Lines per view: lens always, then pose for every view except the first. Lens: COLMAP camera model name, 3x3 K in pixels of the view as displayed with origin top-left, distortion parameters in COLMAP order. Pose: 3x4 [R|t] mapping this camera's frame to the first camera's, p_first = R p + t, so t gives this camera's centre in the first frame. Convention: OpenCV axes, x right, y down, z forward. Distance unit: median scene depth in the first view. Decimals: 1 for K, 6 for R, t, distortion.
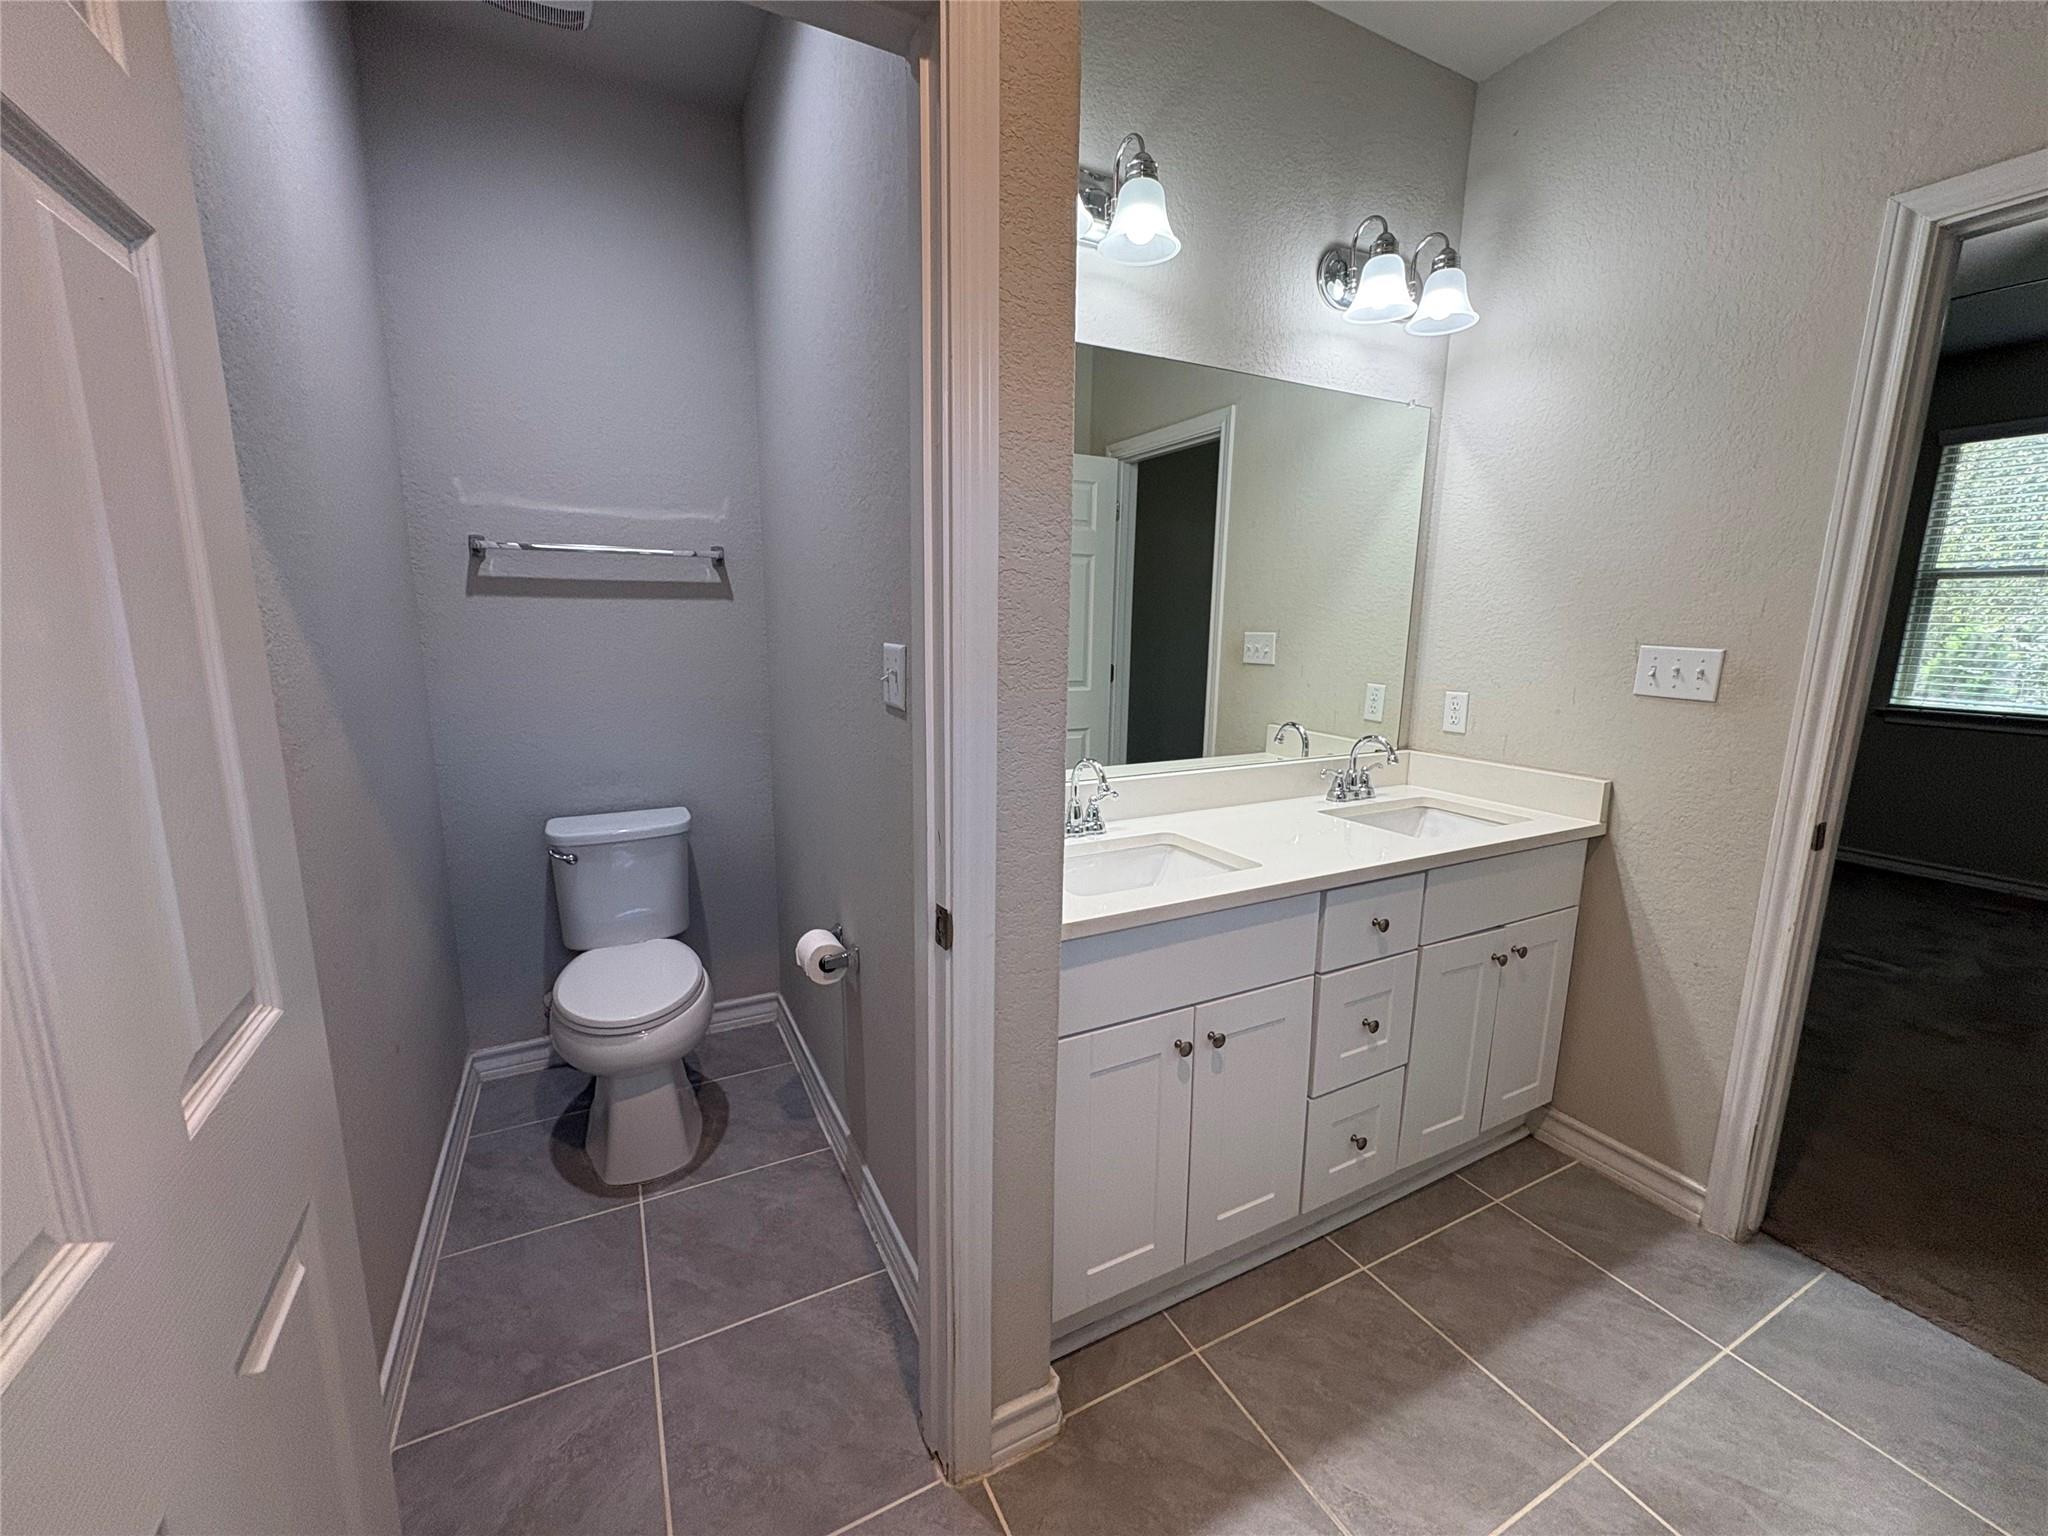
lens RADIAL K [[824.2, 0, 1019.1], [0, 824.2, 766.6], [0, 0, 1]] dist [0.001120, 0.000102]
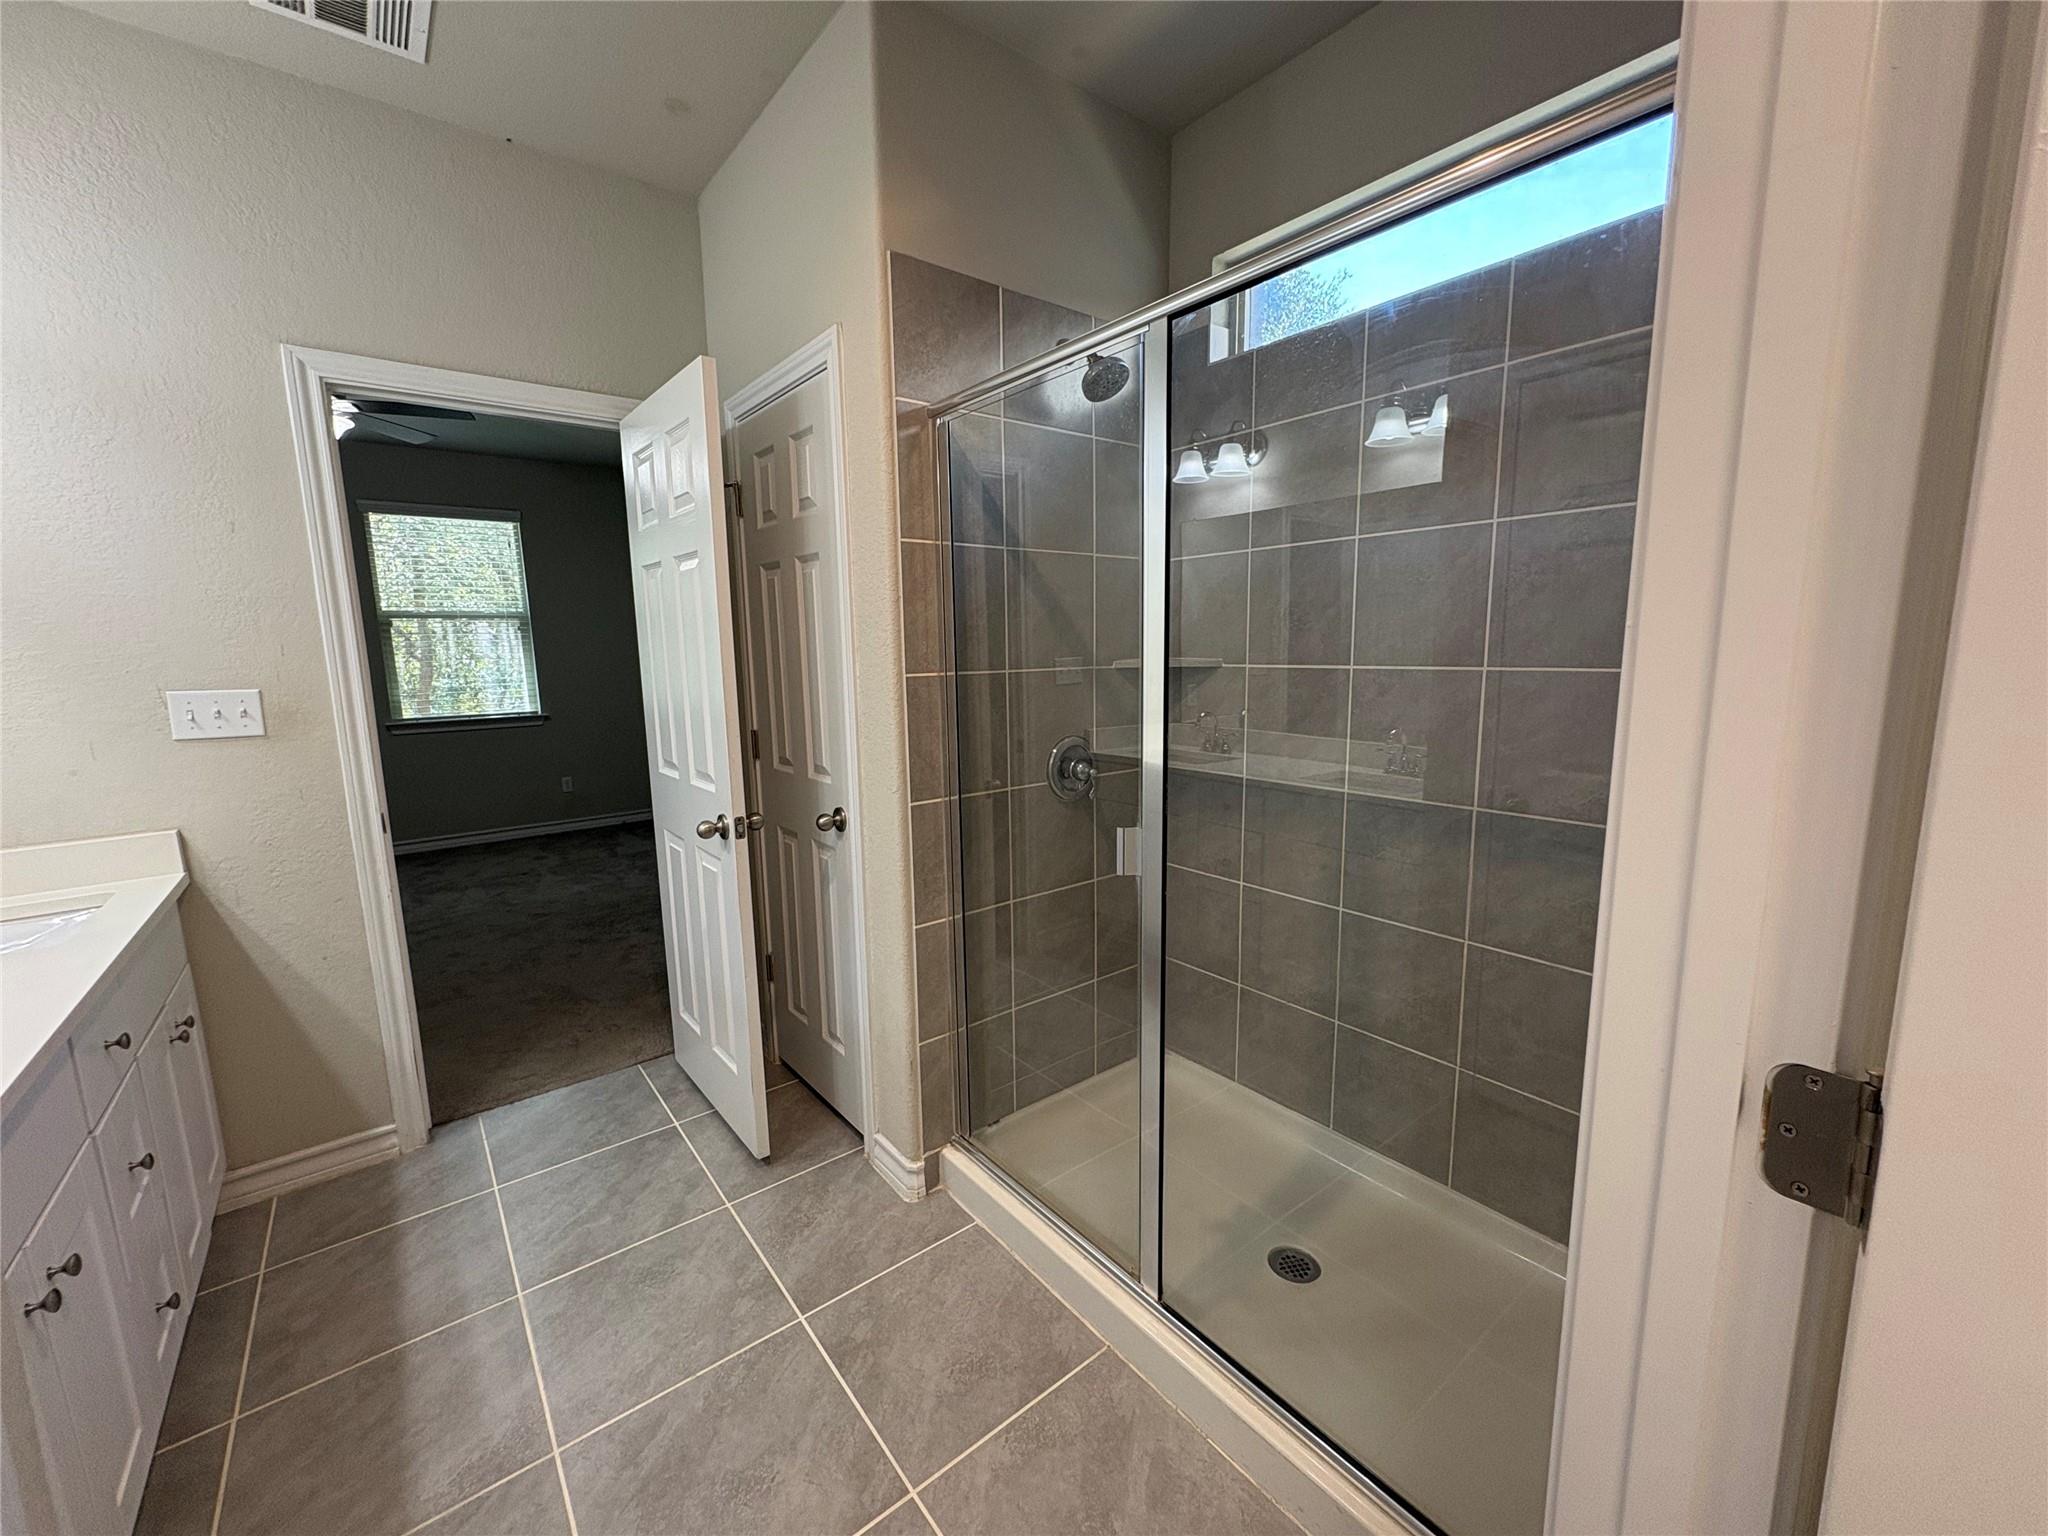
lens RADIAL K [[824.2, 0, 1024.4], [0, 824.2, 767.3], [0, 0, 1]] dist [0.001120, 0.000102]
pose [[-0.192442, -0.158528, 0.968419, -0.457427], [0.198636, 0.960143, 0.196645, -0.050861], [-0.960994, 0.230206, -0.153282, 0.177532]]
